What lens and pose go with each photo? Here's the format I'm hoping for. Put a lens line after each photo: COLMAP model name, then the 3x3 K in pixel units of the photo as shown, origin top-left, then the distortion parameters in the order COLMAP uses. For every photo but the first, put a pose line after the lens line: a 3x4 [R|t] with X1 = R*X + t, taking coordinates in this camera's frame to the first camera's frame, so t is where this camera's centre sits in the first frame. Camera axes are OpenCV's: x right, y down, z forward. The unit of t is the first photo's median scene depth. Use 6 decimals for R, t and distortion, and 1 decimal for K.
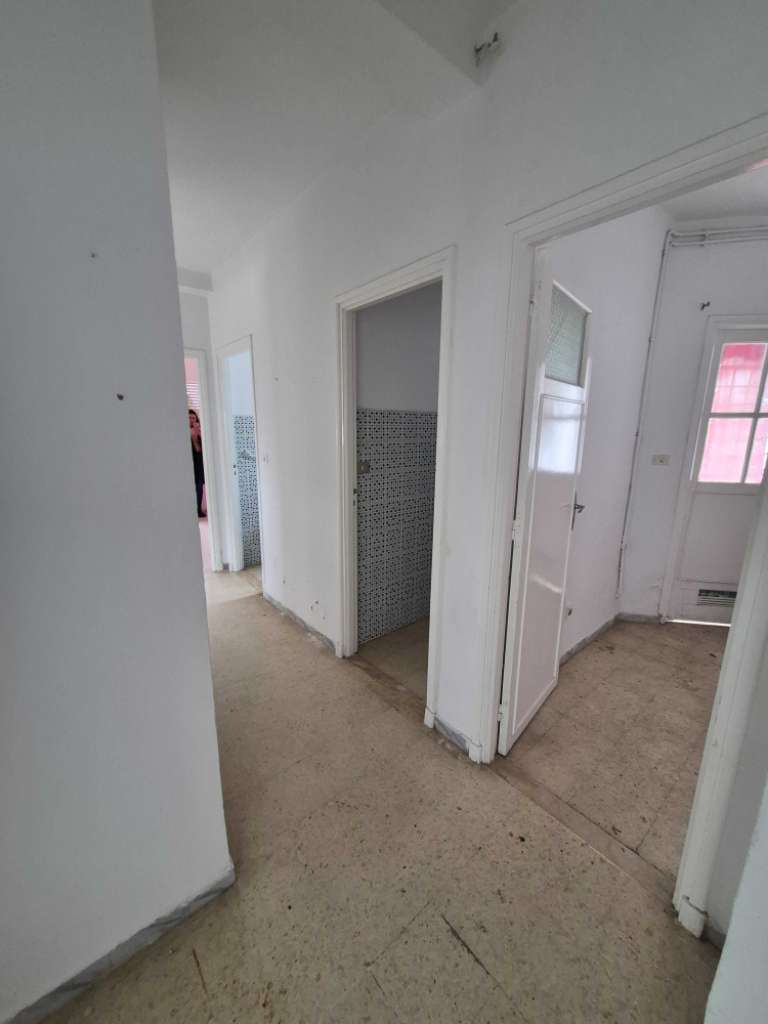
lens RADIAL K [[407.4, 0, 384.0], [0, 407.4, 512.0], [0, 0, 1]] dist [0.007150, 0.000009]
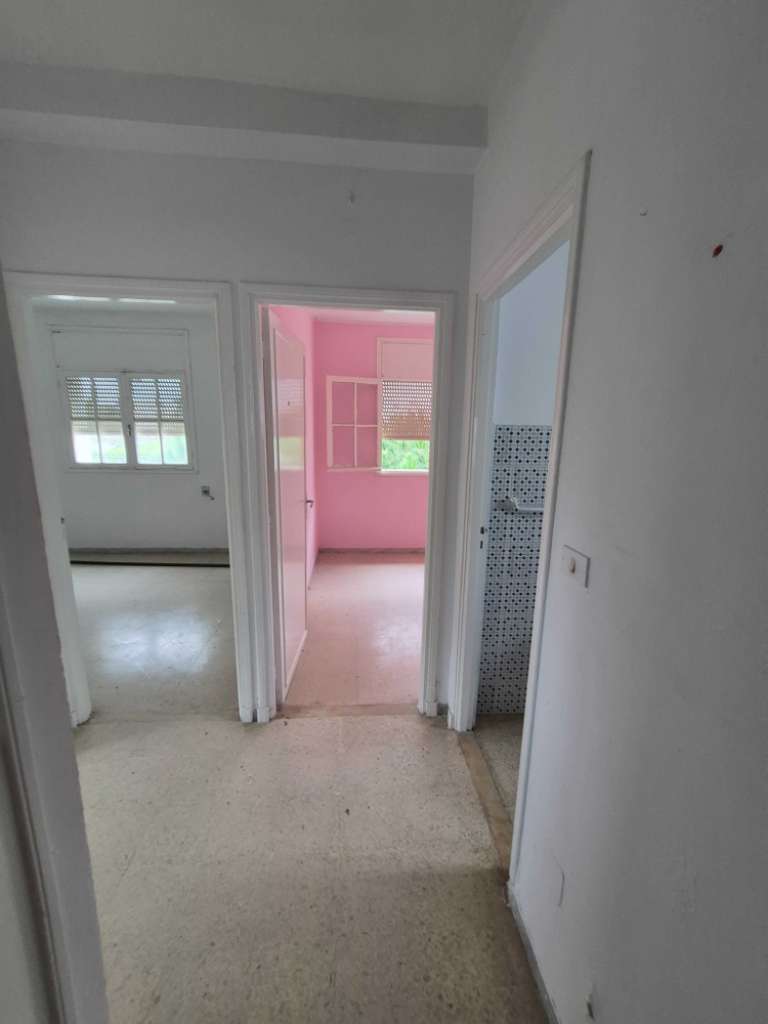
lens RADIAL K [[407.4, 0, 384.0], [0, 407.4, 512.0], [0, 0, 1]] dist [0.007150, 0.000009]
pose [[0.821038, 0.116531, -0.558853, -0.190219], [-0.130727, 0.991310, 0.014648, -0.121076], [0.555704, 0.061031, 0.829137, 0.520075]]
